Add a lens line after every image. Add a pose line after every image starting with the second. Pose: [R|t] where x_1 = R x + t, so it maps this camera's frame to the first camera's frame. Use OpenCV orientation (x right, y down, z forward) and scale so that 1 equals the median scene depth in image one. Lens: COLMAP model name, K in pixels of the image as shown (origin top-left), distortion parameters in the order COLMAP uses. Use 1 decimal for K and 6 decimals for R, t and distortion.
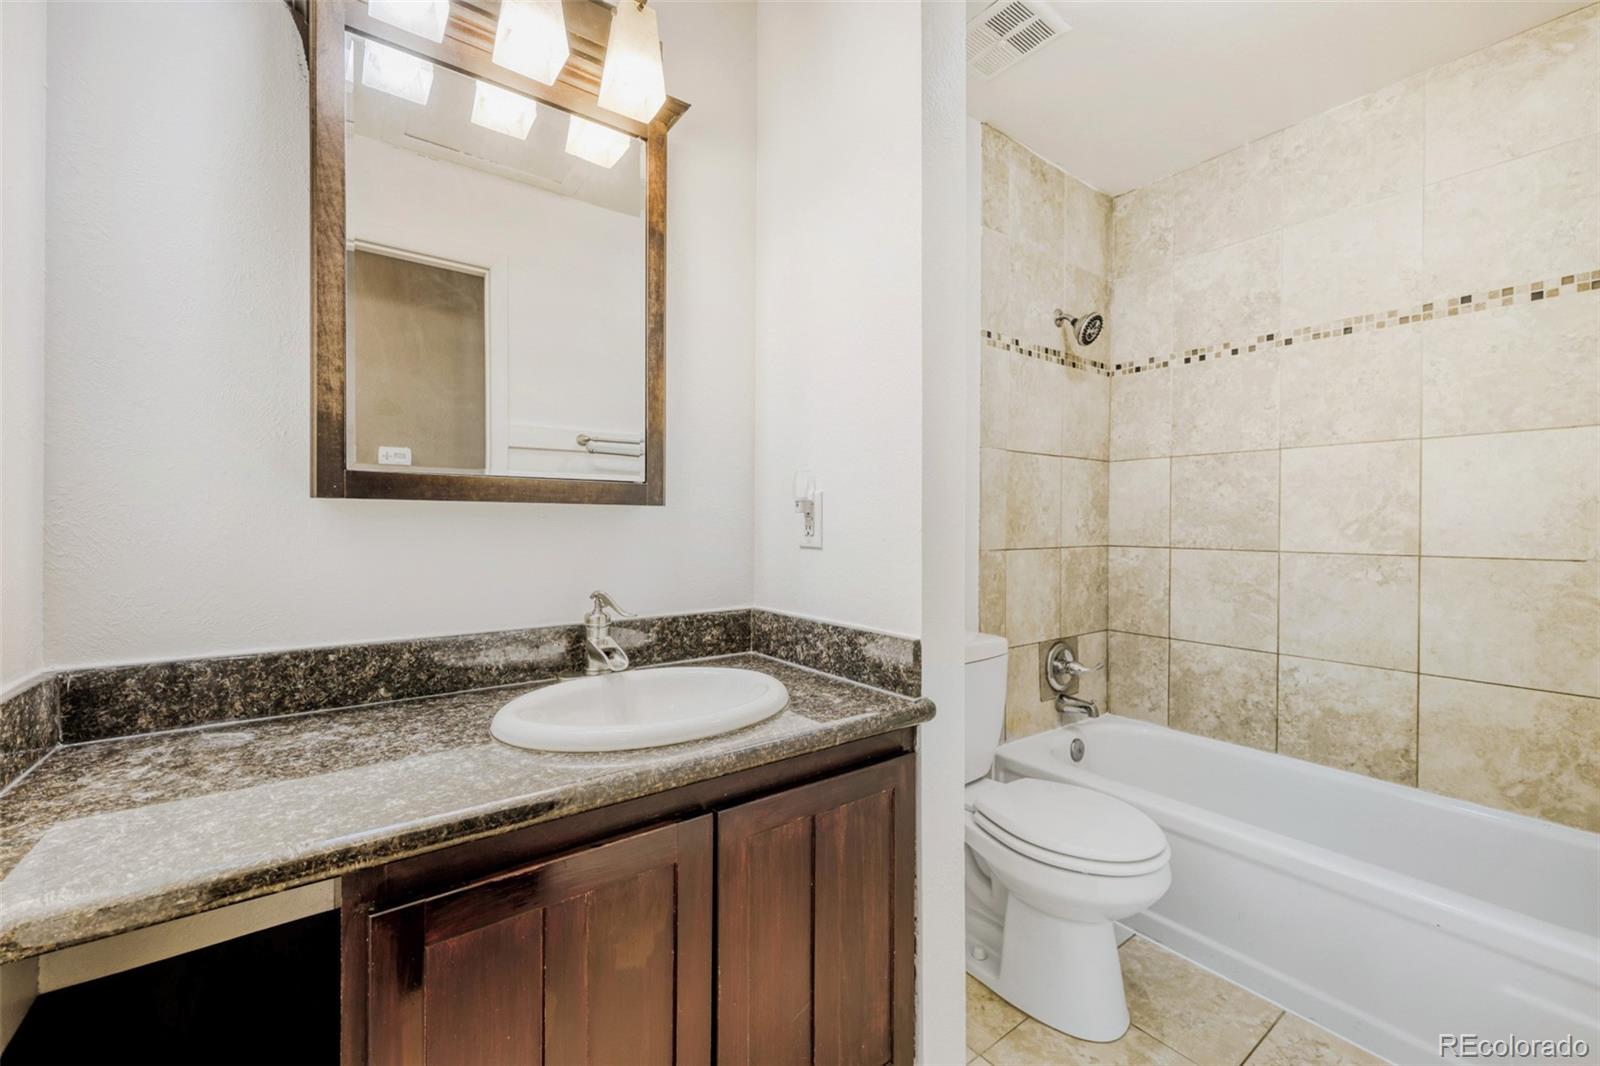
lens RADIAL K [[621.6, 0, 799.8], [0, 621.6, 525.2], [0, 0, 1]] dist [-0.000905, 0.000148]
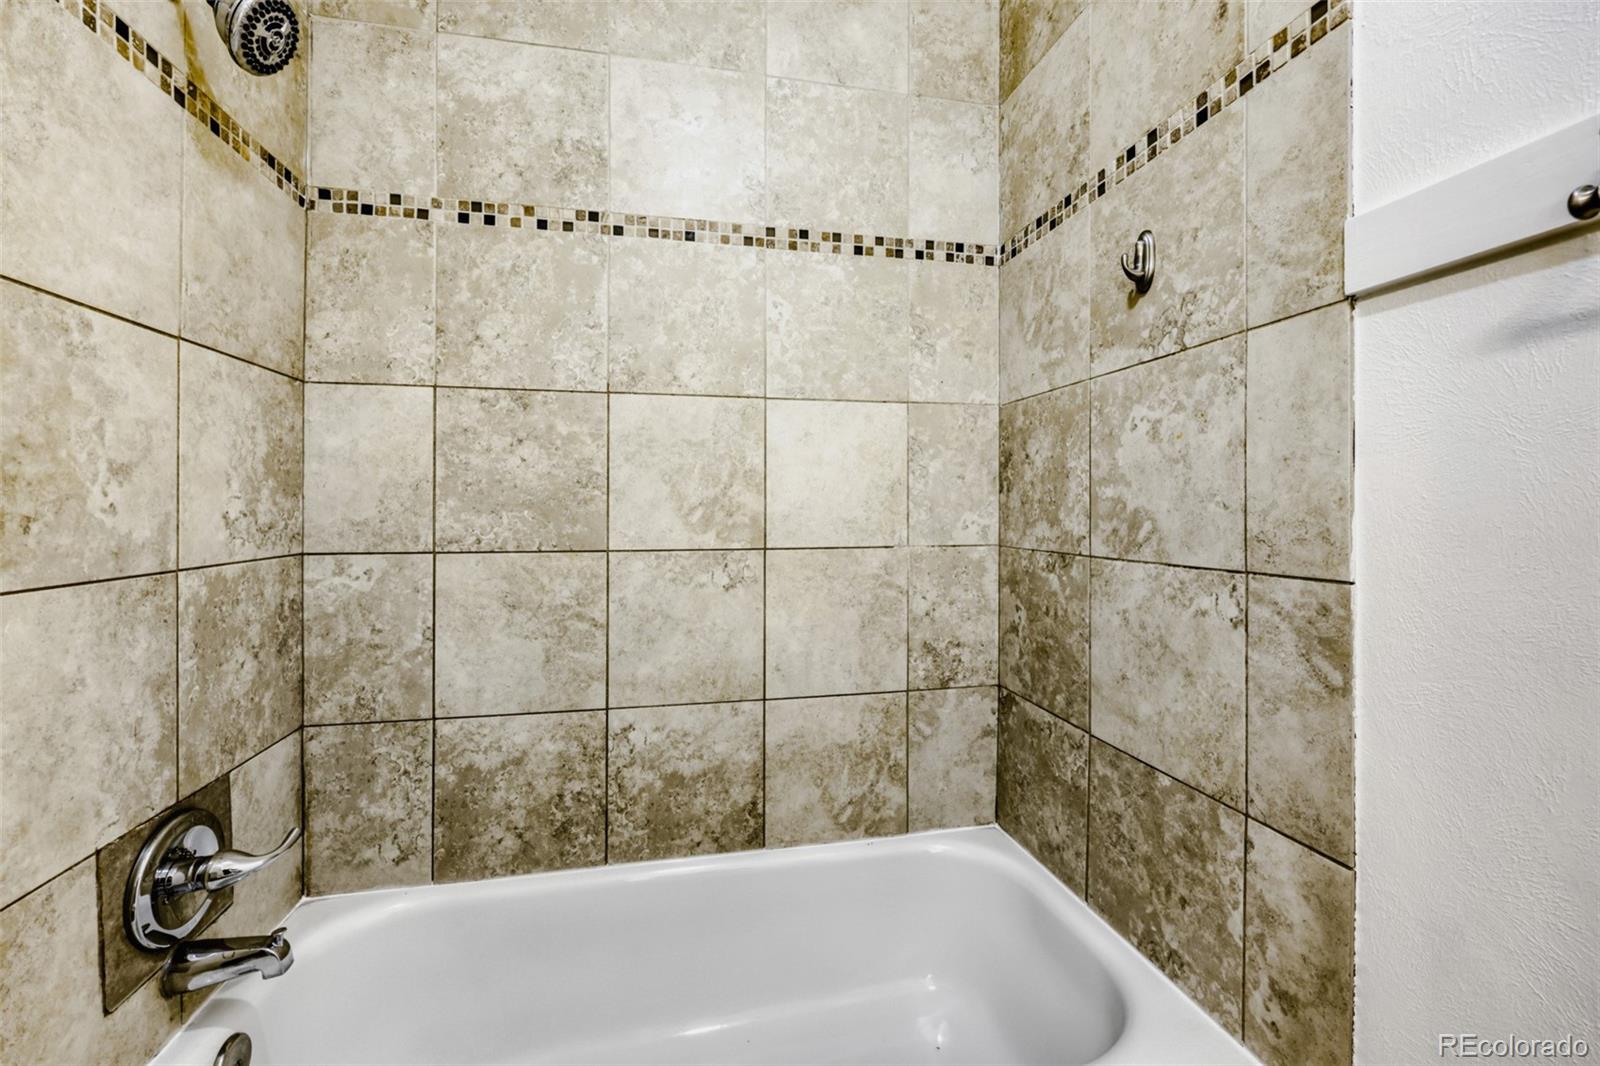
lens RADIAL K [[656.0, 0, 804.2], [0, 656.0, 510.0], [0, 0, 1]] dist [0.002559, -0.000038]
pose [[0.407300, -0.003377, 0.913288, 0.222392], [0.006180, 0.999980, 0.000942, 0.000288], [-0.913273, 0.005260, 0.407313, 0.515956]]
